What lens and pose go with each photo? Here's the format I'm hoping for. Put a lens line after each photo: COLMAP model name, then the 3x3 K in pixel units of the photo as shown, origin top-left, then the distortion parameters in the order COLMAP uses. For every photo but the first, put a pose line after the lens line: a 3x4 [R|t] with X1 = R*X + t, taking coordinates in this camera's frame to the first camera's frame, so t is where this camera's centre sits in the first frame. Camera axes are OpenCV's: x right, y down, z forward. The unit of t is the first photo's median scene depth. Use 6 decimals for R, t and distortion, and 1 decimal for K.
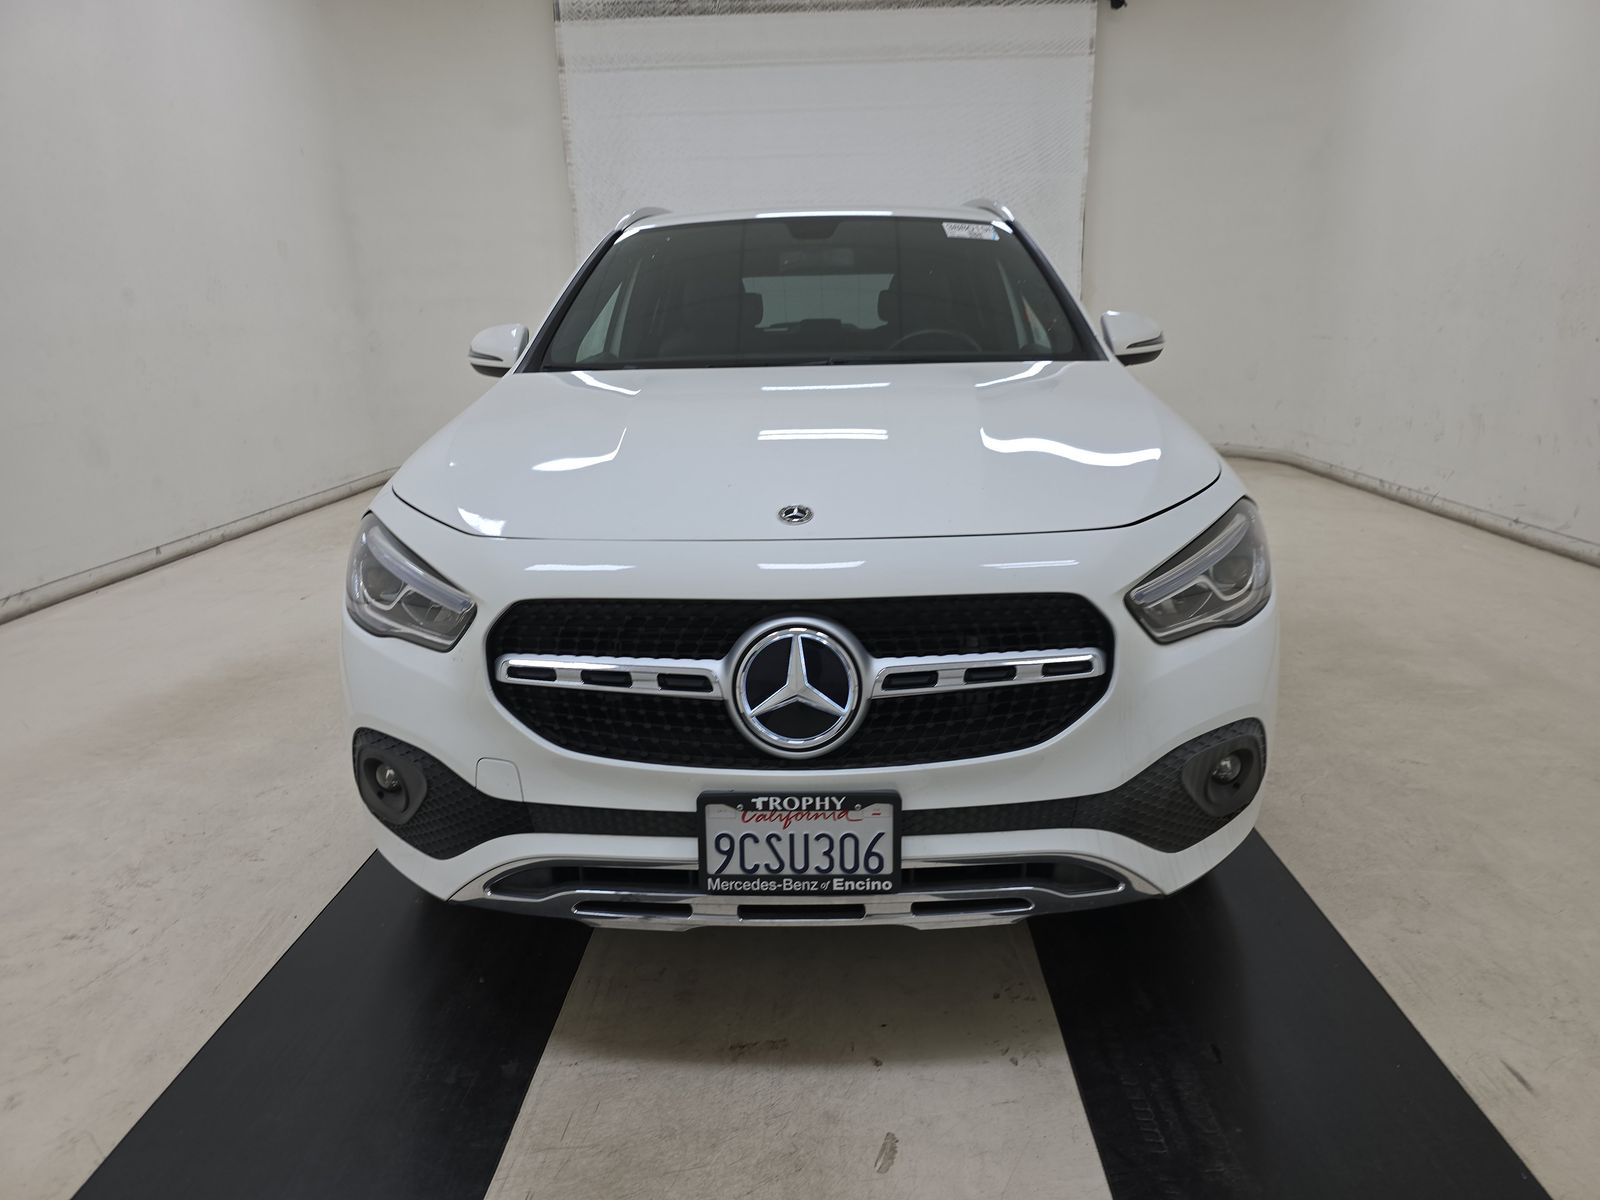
lens RADIAL K [[1073.3, 0, 800.0], [0, 1073.3, 600.0], [0, 0, 1]] dist [0.001579, -0.035855]
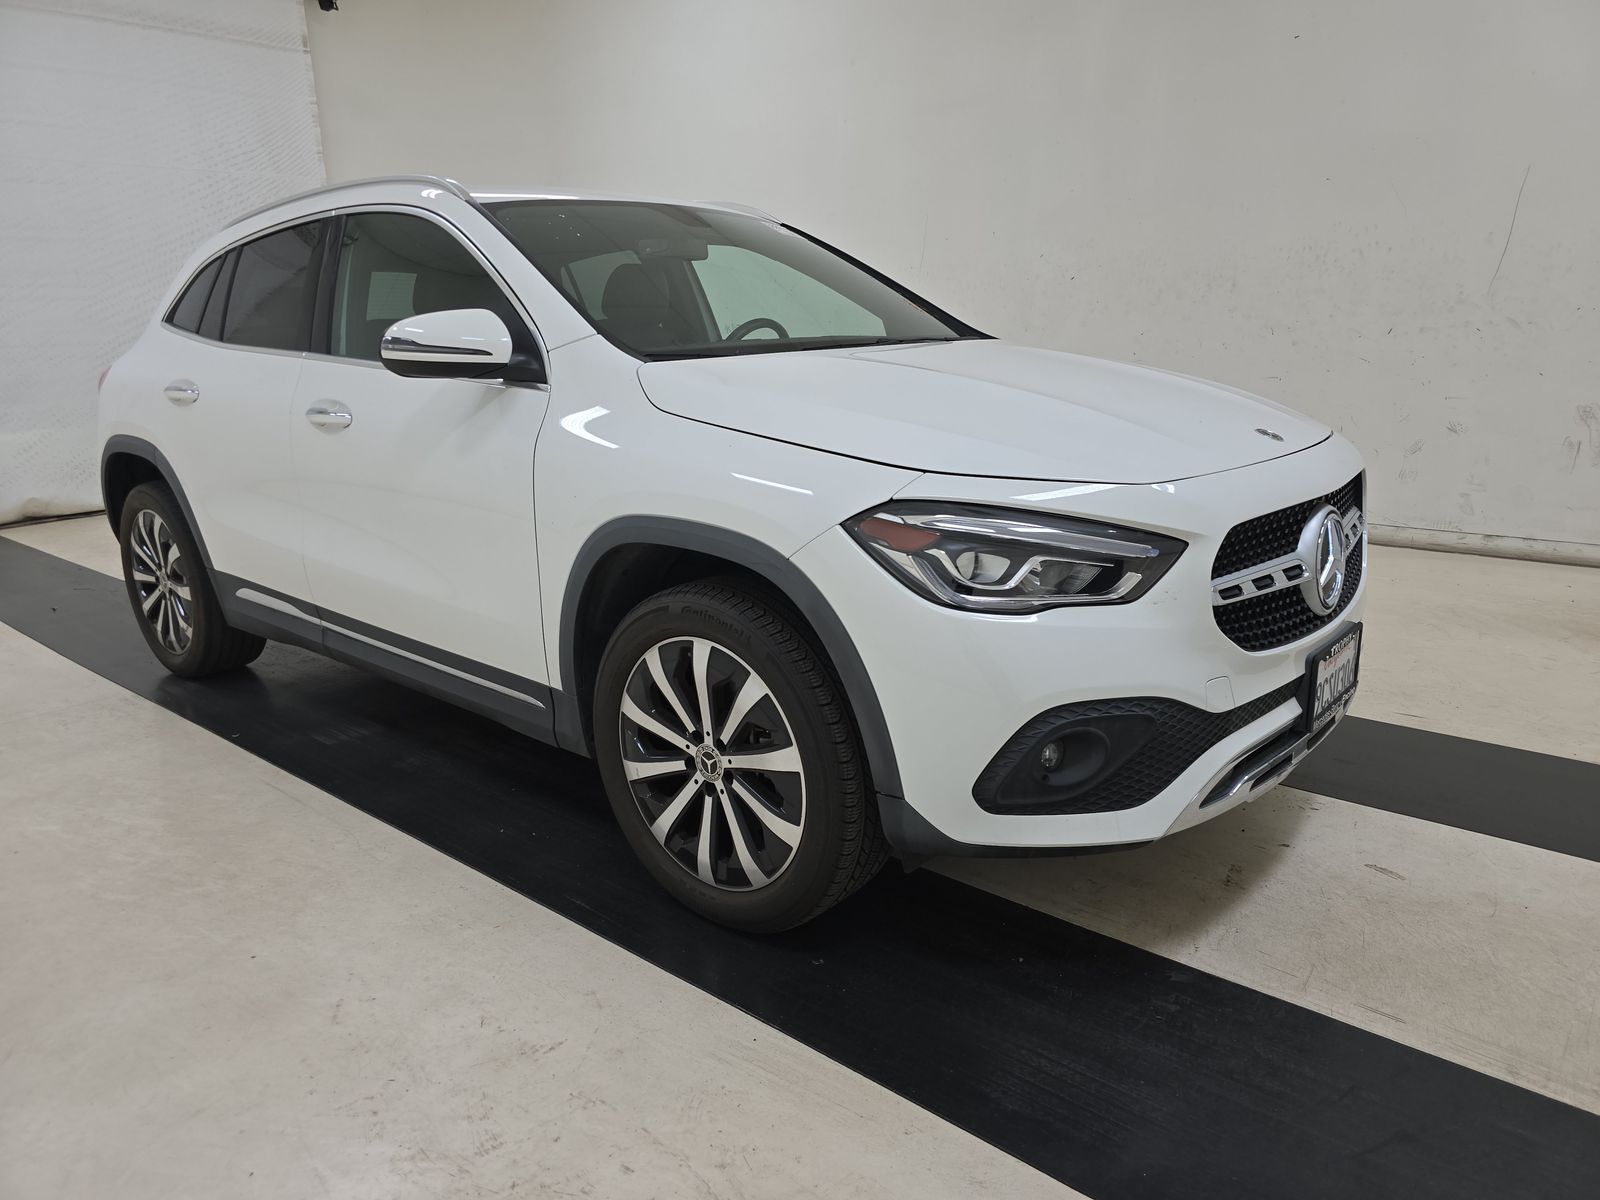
lens RADIAL K [[1067.1, 0, 800.0], [0, 1067.1, 600.0], [0, 0, 1]] dist [-0.005783, -0.004232]
pose [[0.628853, -0.186119, 0.754920, -0.392595], [0.200971, 0.976842, 0.073422, -0.028805], [-0.751103, 0.105545, 0.651694, 0.170631]]
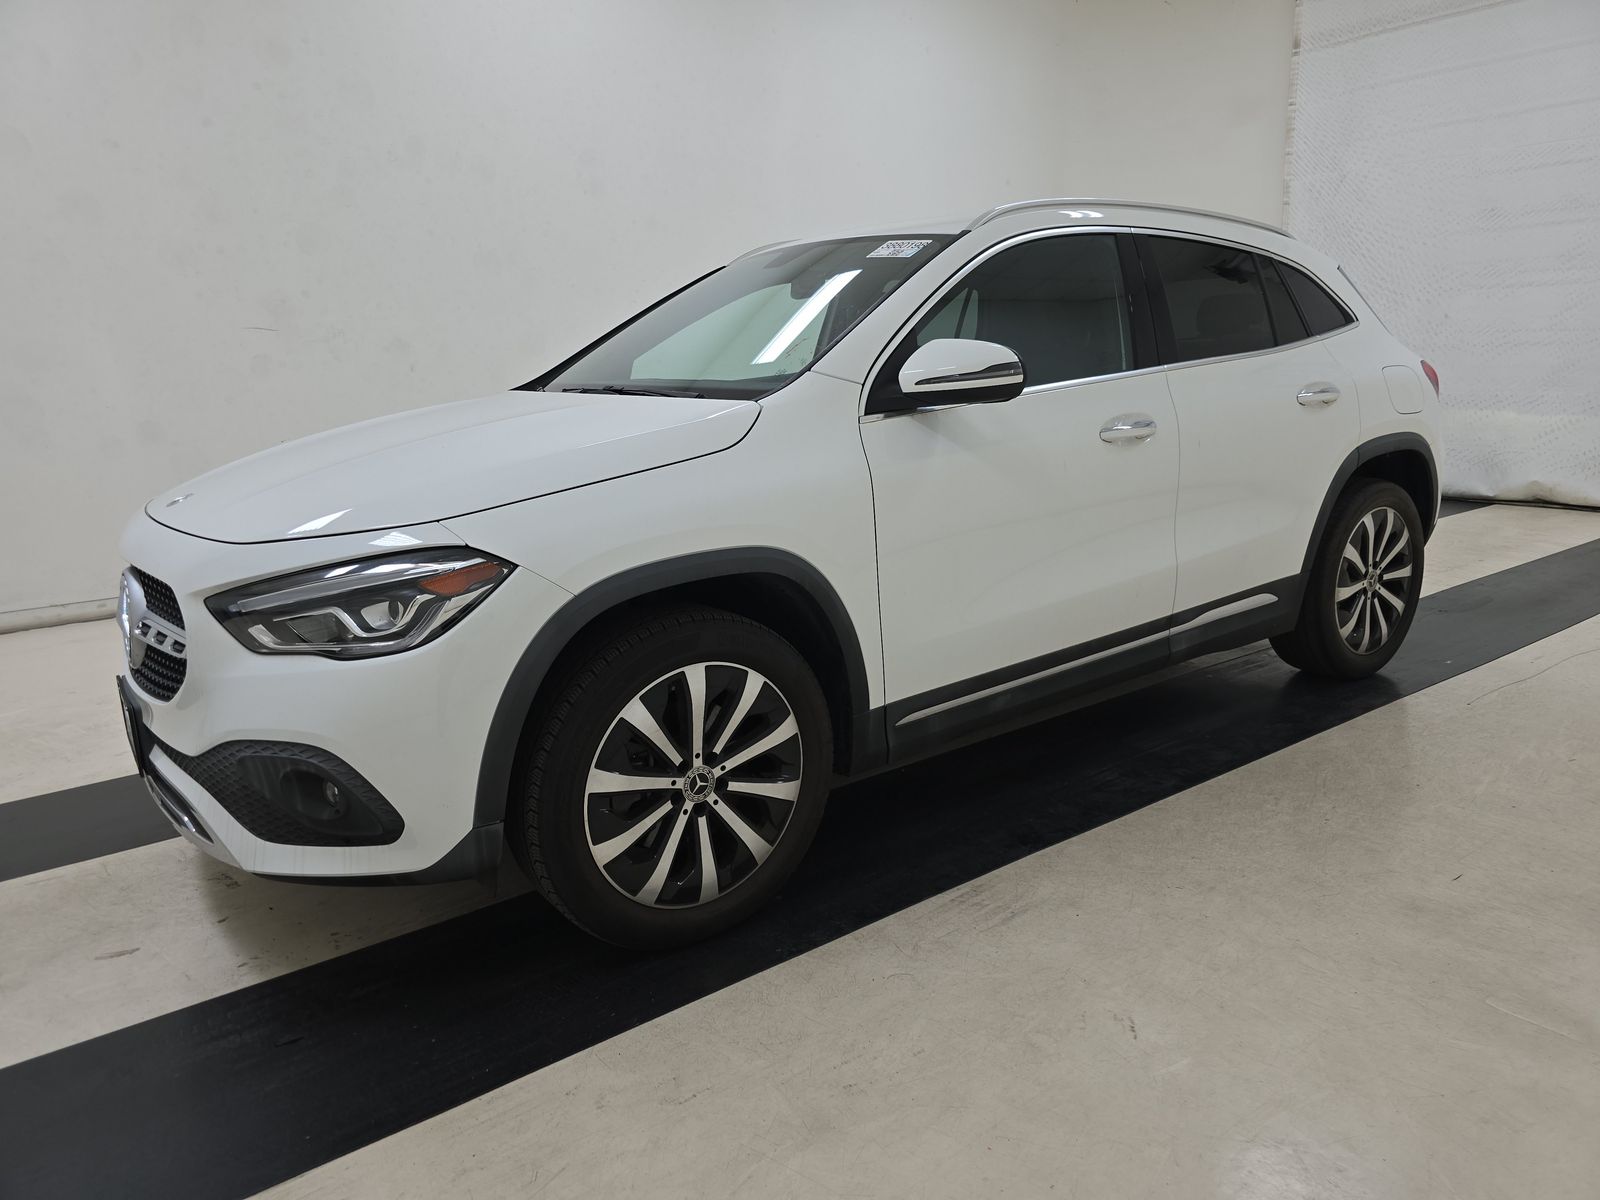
lens RADIAL K [[1092.6, 0, 799.3], [0, 1092.6, 550.6], [0, 0, 1]] dist [-0.001797, -0.001106]
pose [[0.615581, 0.138404, -0.775825, 0.466099], [-0.170163, 0.984578, 0.040629, -0.062381], [0.769483, 0.107006, 0.629639, 0.200118]]
